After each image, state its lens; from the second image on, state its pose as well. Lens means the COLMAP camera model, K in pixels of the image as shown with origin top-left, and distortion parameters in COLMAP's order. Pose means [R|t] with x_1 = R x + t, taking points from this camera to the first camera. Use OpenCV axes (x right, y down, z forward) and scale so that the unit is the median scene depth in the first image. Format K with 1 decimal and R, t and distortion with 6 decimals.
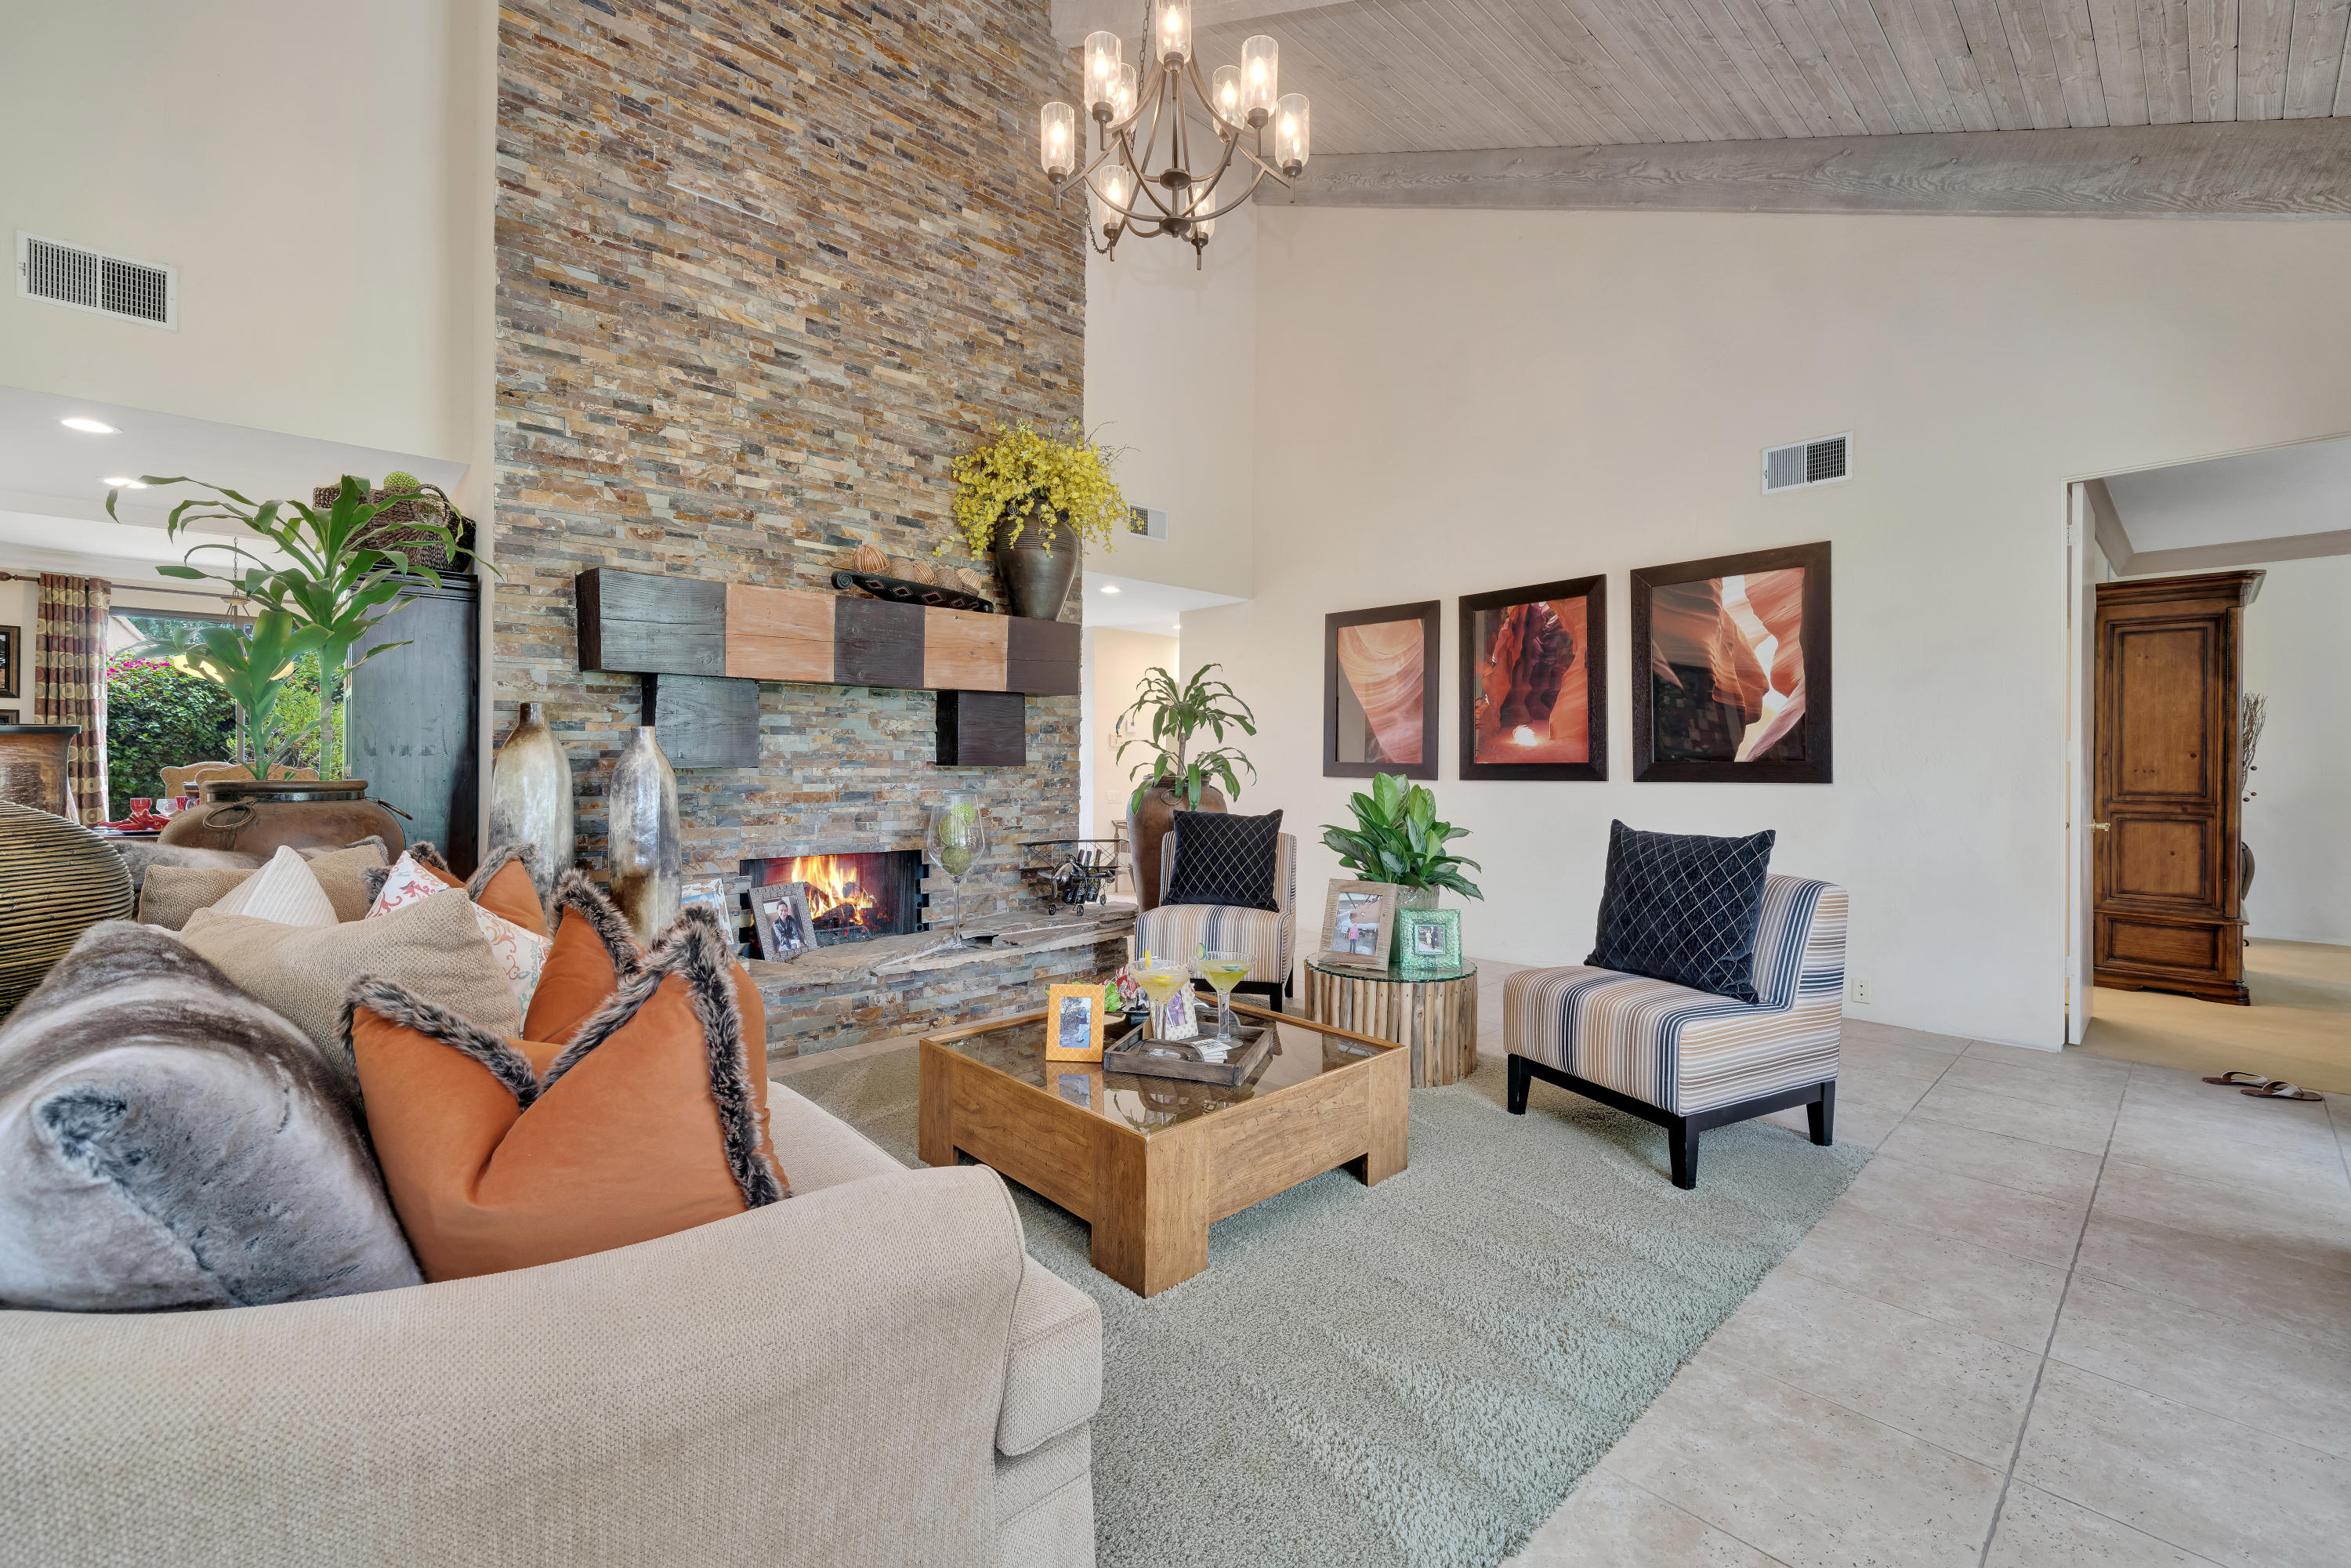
lens RADIAL K [[968.0, 0, 1164.6], [0, 968.0, 774.8], [0, 0, 1]] dist [-0.007233, -0.000244]
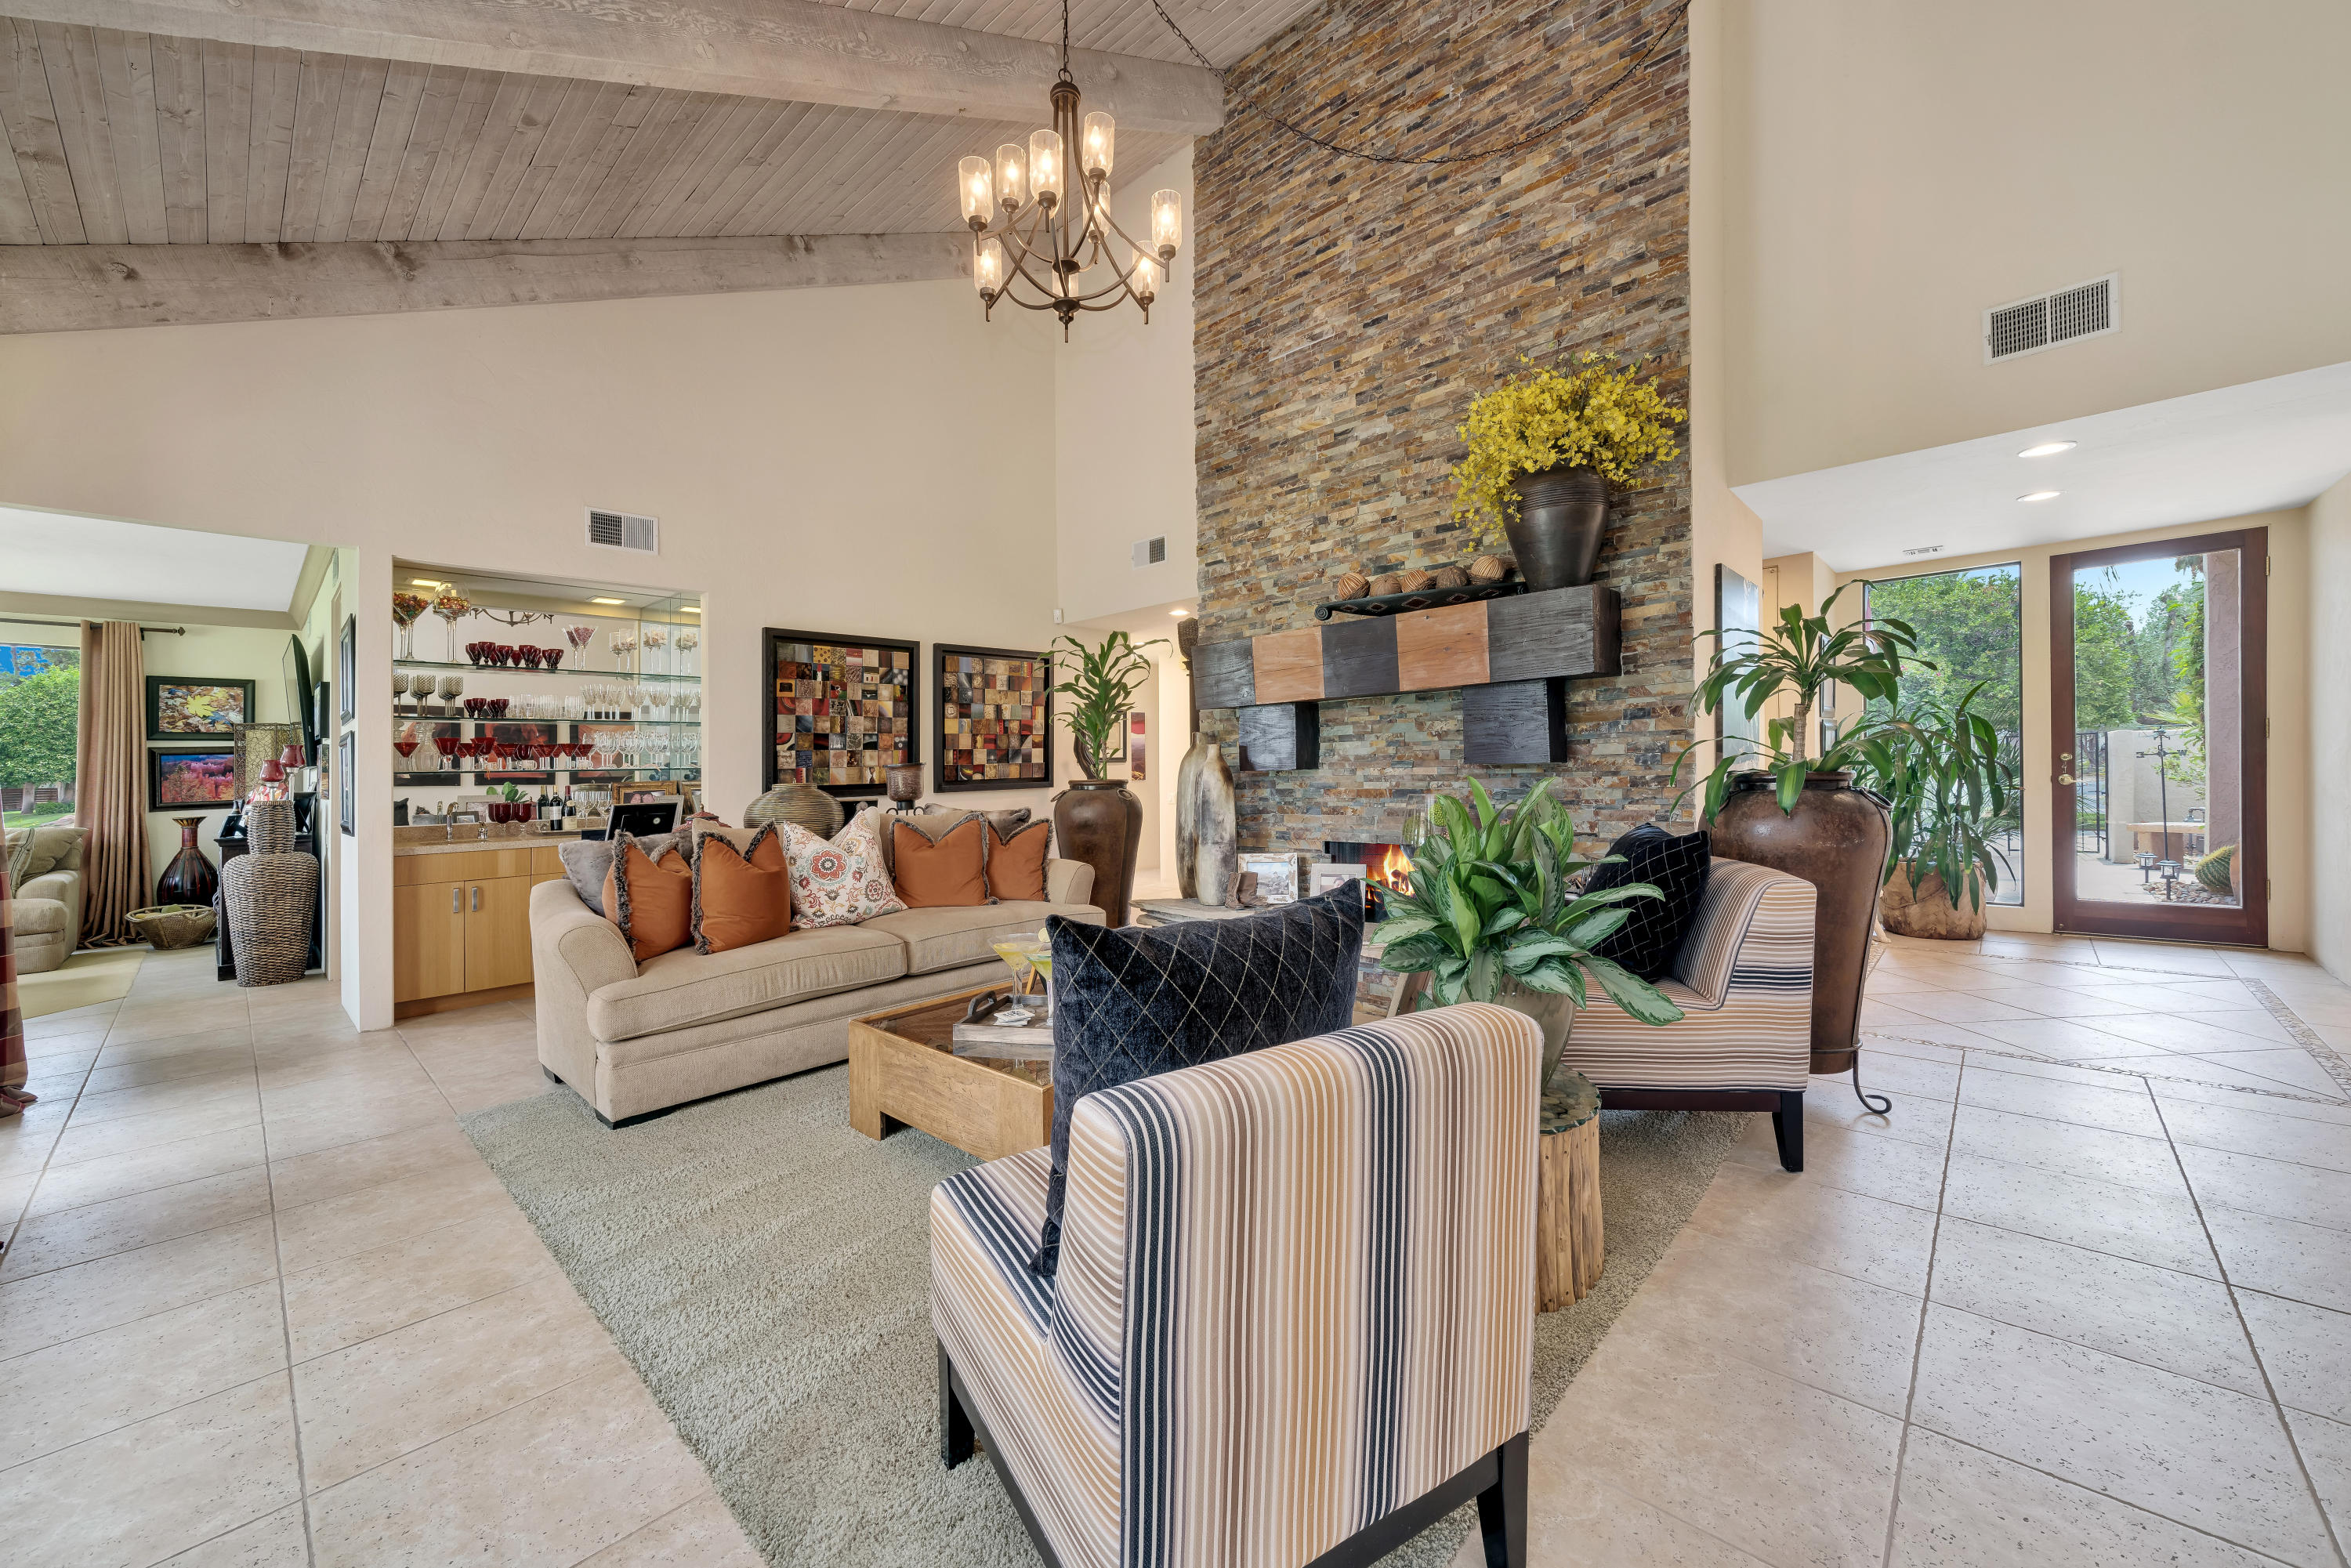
lens RADIAL K [[902.4, 0, 1177.5], [0, 902.4, 734.8], [0, 0, 1]] dist [-0.002970, 0.000407]
pose [[0.072496, -0.041026, -0.996525, 0.751262], [0.015684, 0.999077, -0.039990, -0.007999], [0.997245, -0.012731, 0.073073, 0.725447]]
